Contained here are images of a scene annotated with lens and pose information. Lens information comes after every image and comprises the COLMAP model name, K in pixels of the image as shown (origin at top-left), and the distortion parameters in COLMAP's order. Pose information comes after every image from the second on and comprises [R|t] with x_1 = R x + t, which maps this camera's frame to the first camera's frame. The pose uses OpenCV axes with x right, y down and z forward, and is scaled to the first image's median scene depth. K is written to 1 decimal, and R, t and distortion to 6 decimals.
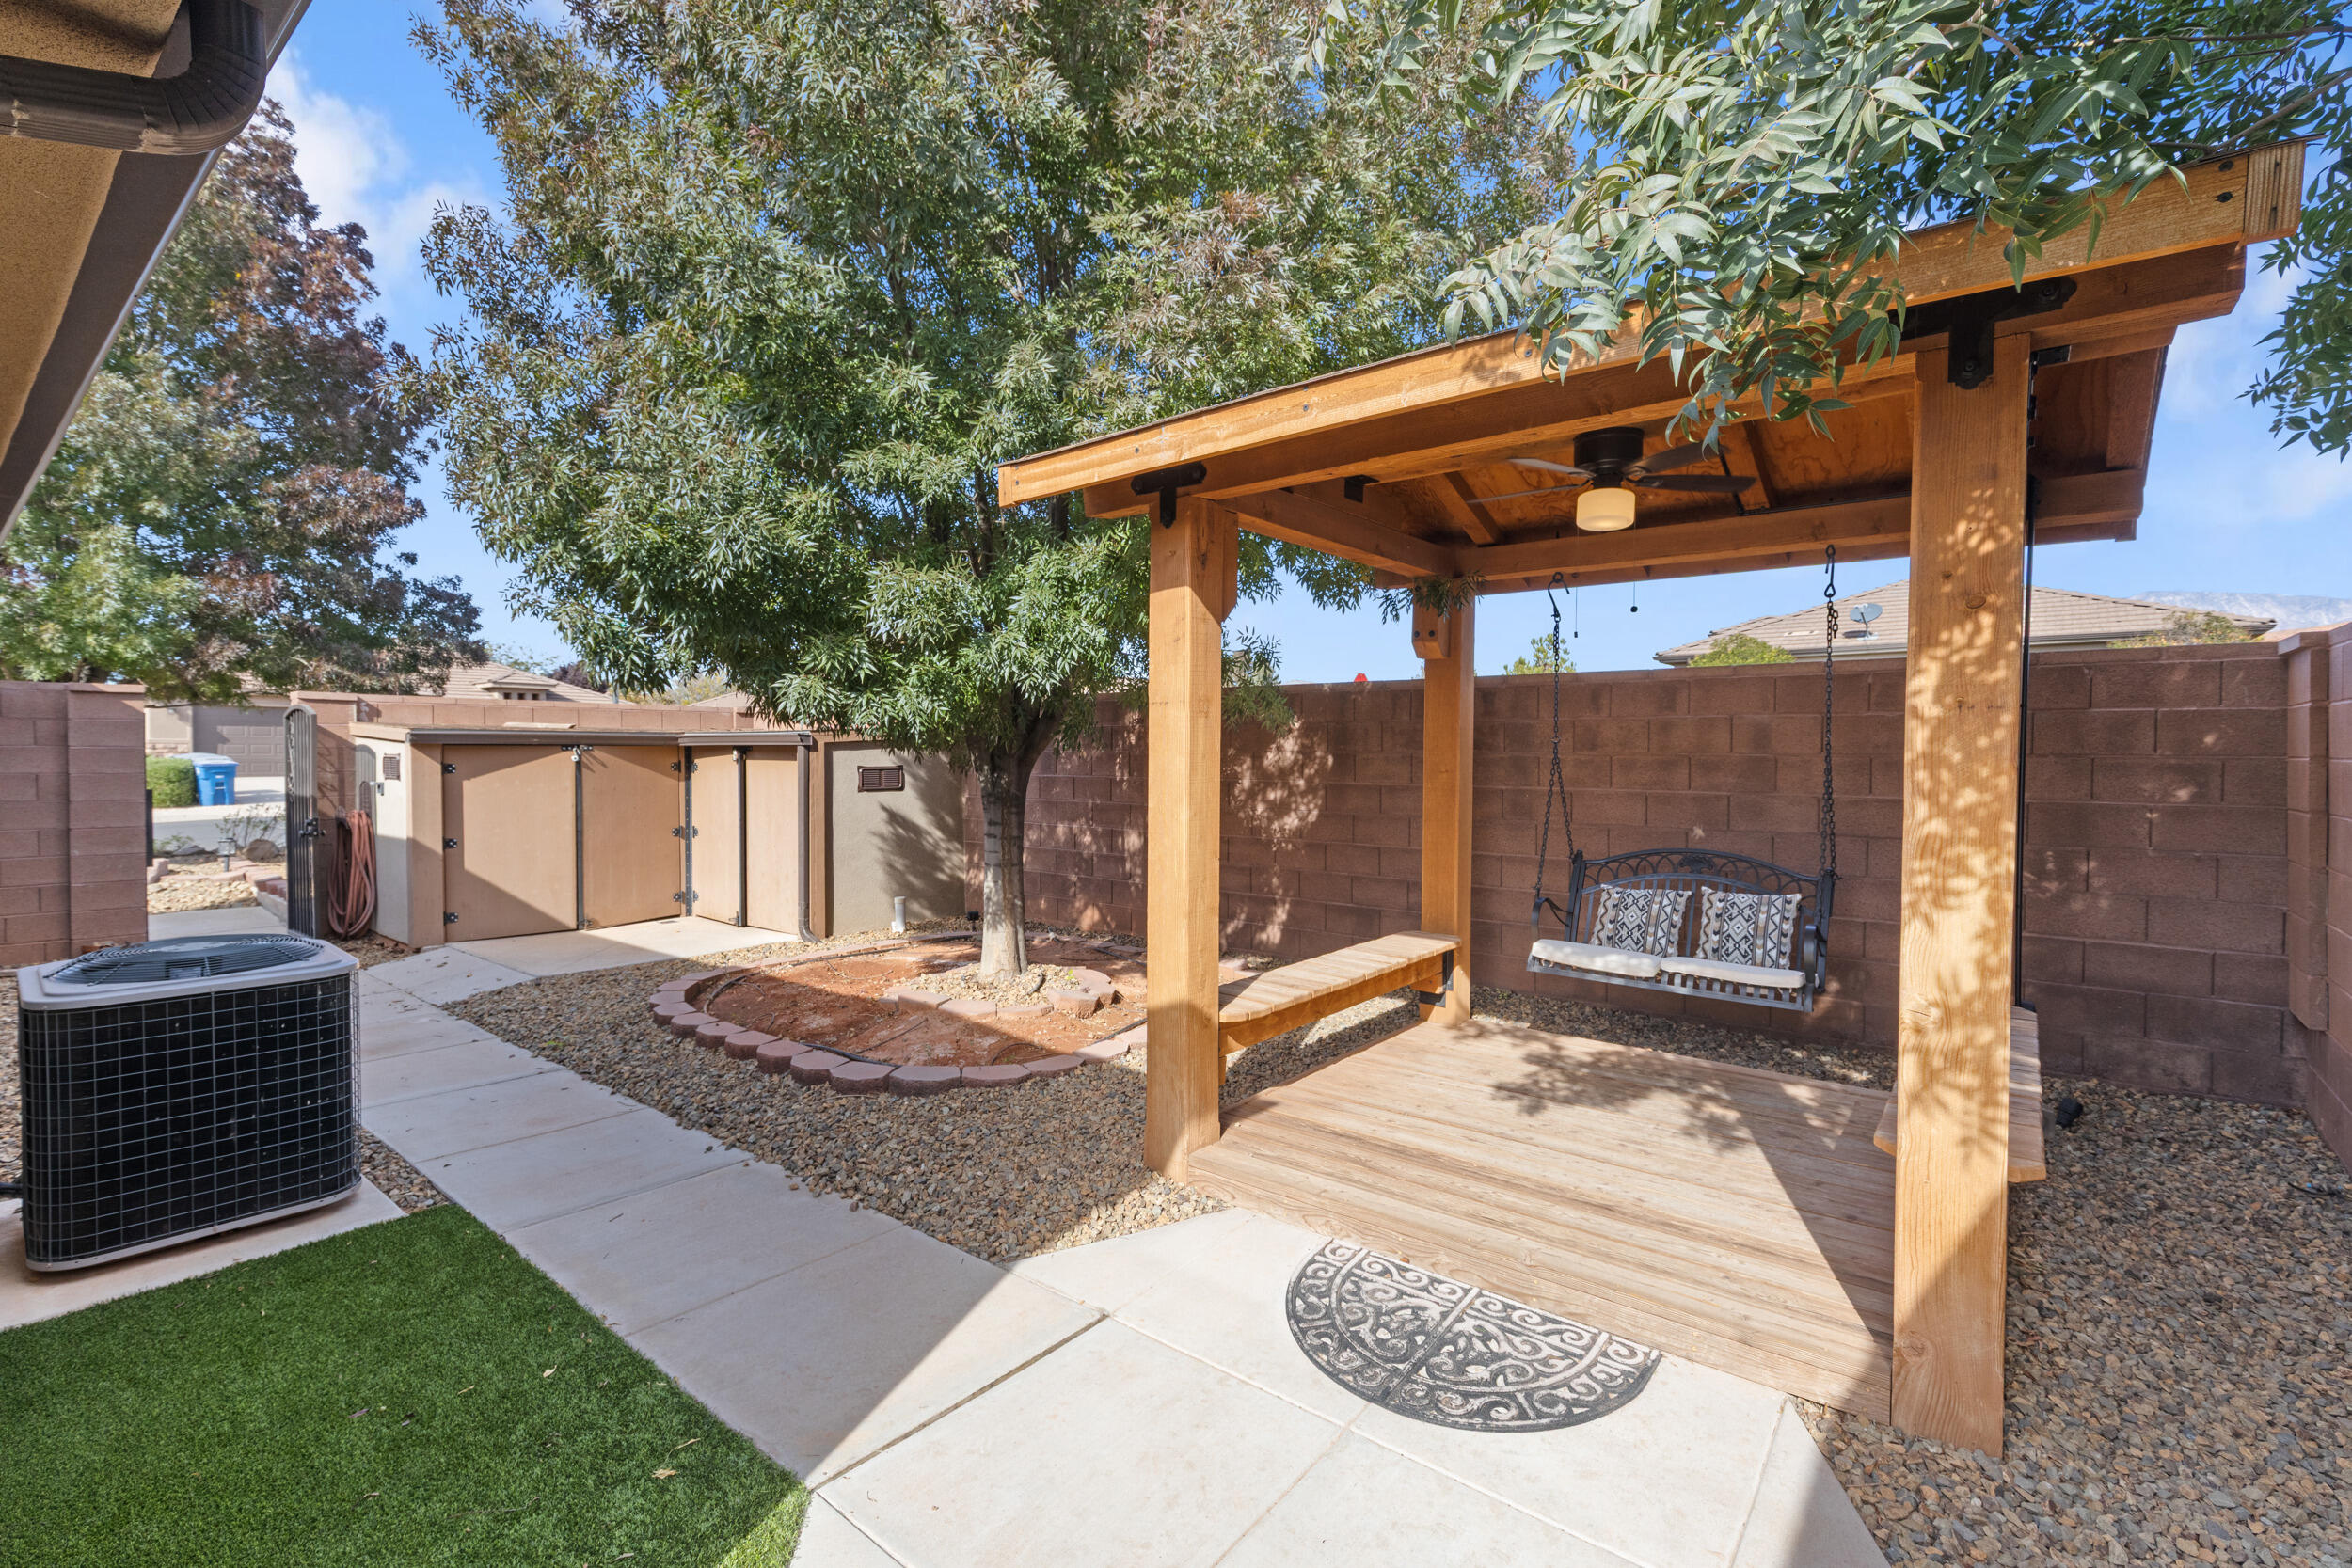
lens RADIAL K [[1047.7, 0, 1168.1], [0, 1047.7, 769.7], [0, 0, 1]] dist [-0.000152, 0.000140]
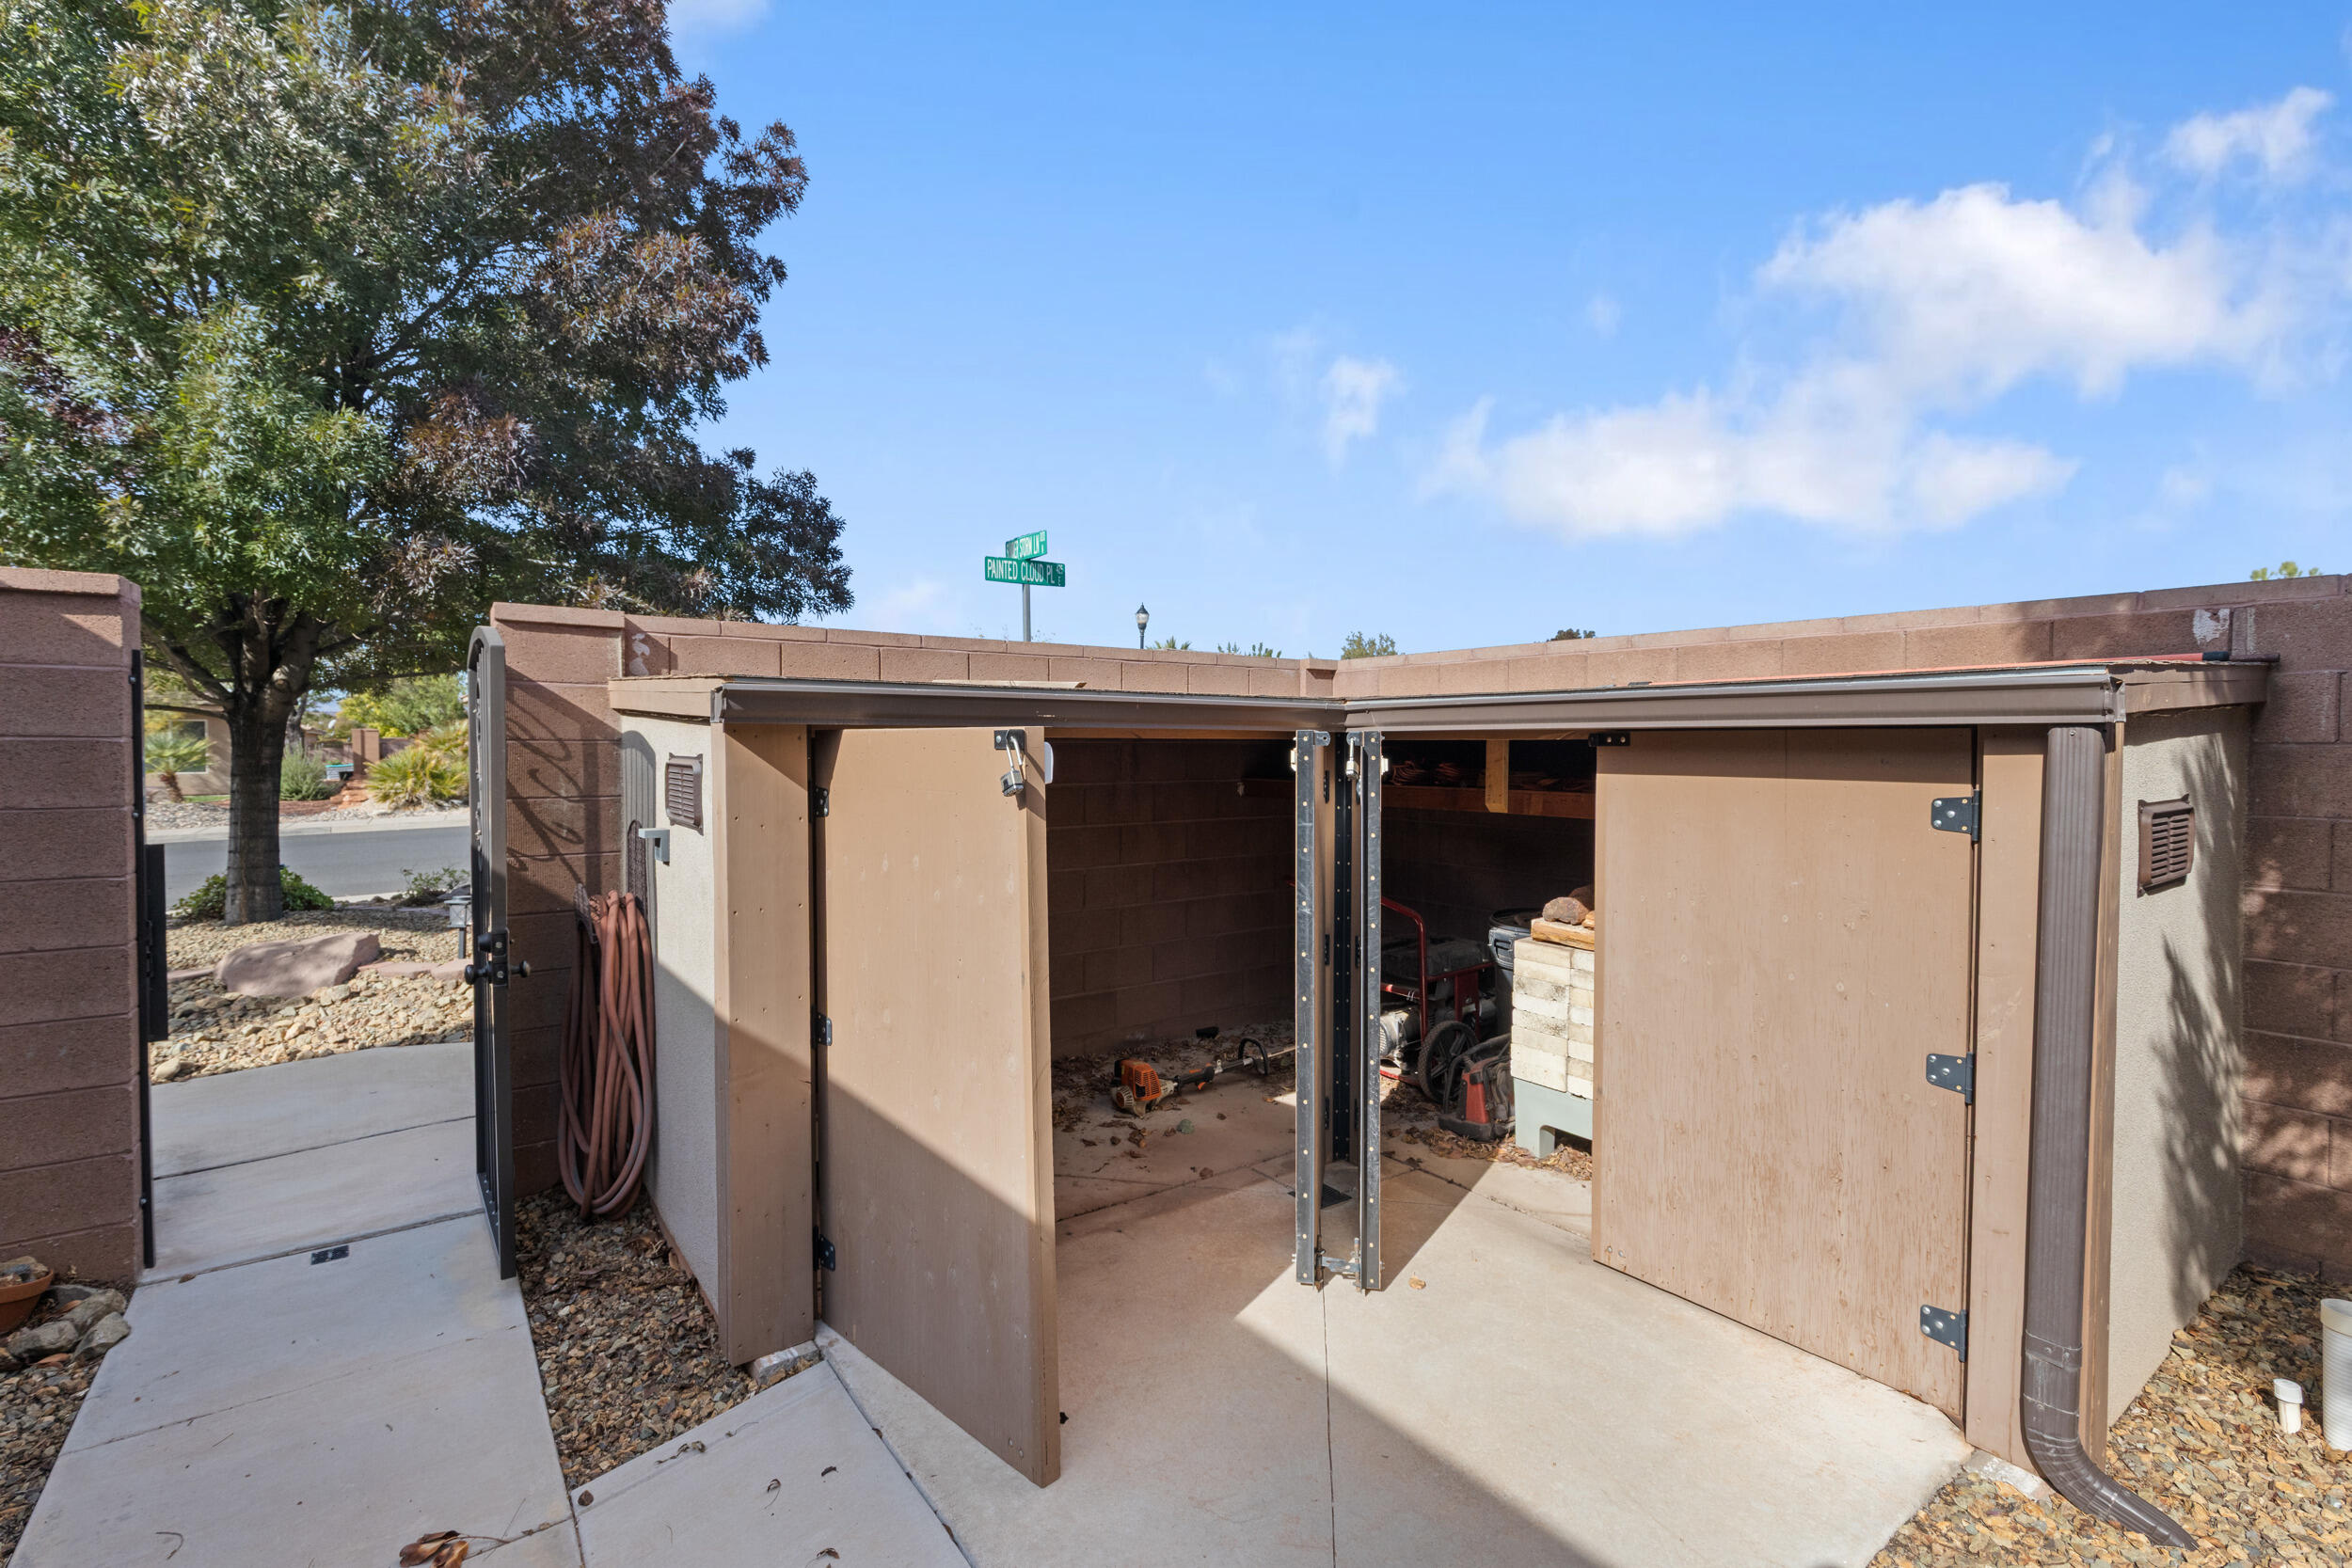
lens RADIAL K [[1047.7, 0, 1168.1], [0, 1047.7, 769.7], [0, 0, 1]] dist [-0.000152, 0.000140]
pose [[0.969432, 0.004921, -0.245312, -0.451601], [-0.004132, 0.999985, 0.003731, -0.010824], [0.245327, -0.002604, 0.969437, 0.635225]]
